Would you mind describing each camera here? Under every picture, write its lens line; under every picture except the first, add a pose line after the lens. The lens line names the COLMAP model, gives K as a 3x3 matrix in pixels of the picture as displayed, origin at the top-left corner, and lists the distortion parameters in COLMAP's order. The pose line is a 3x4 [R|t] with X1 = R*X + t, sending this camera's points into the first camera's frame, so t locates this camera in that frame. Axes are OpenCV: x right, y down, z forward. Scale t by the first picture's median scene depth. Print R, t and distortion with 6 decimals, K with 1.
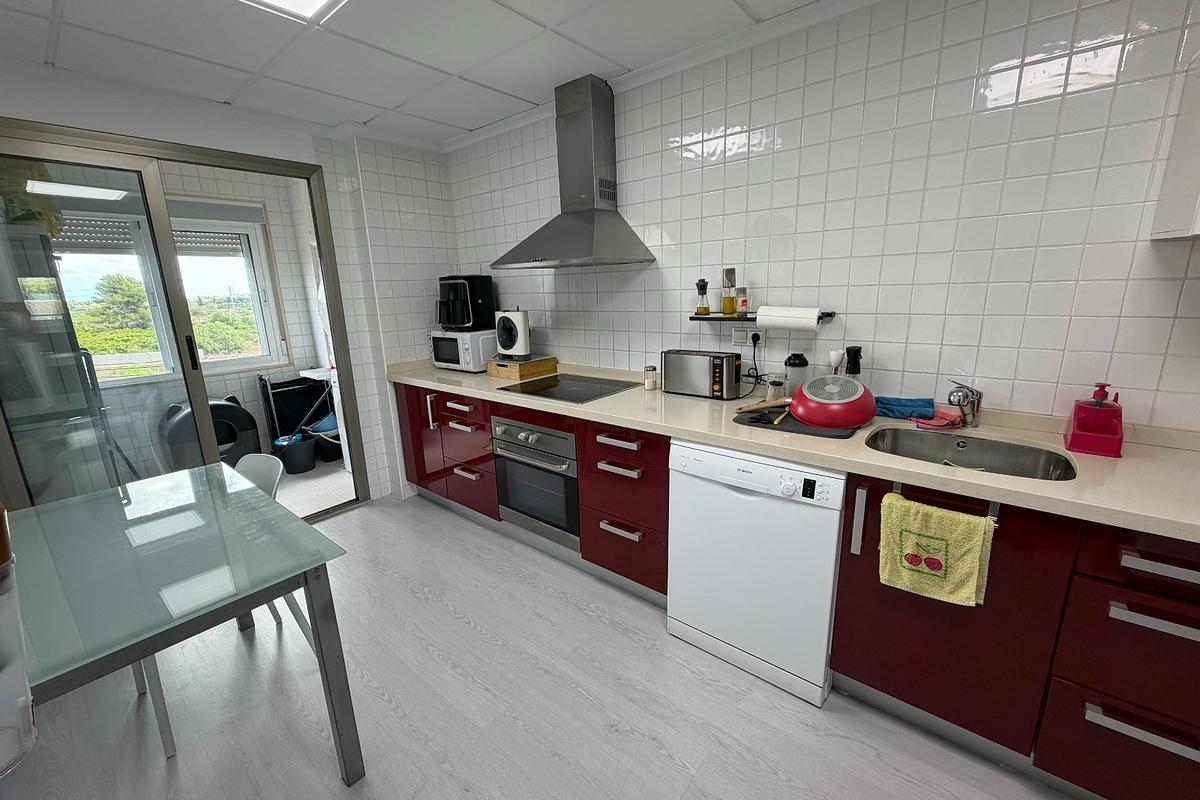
lens RADIAL K [[477.4, 0, 599.8], [0, 477.4, 400.9], [0, 0, 1]] dist [0.000855, -0.000360]
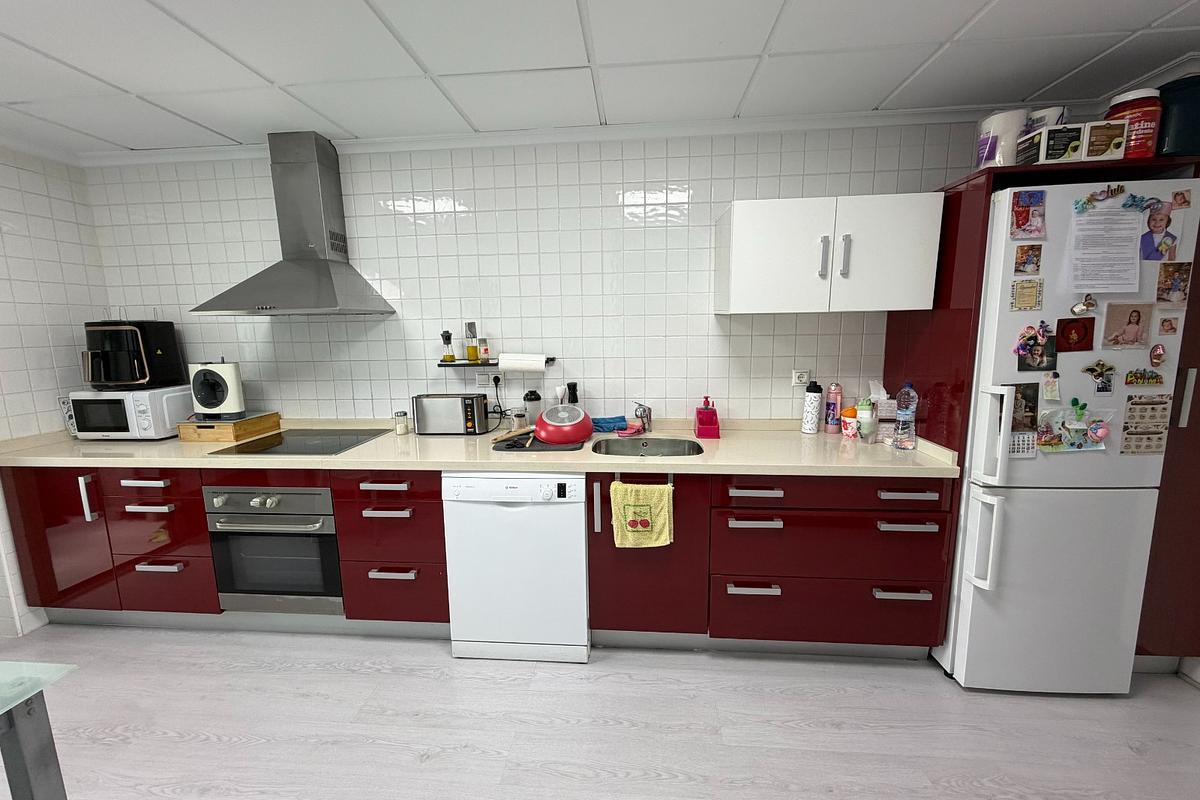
lens RADIAL K [[477.4, 0, 599.1], [0, 477.4, 401.7], [0, 0, 1]] dist [0.000855, -0.000360]
pose [[0.819637, -0.069788, 0.568617, -0.146321], [0.124353, 0.990560, -0.057675, 0.022157], [-0.559225, 0.117981, 0.820578, -0.113326]]
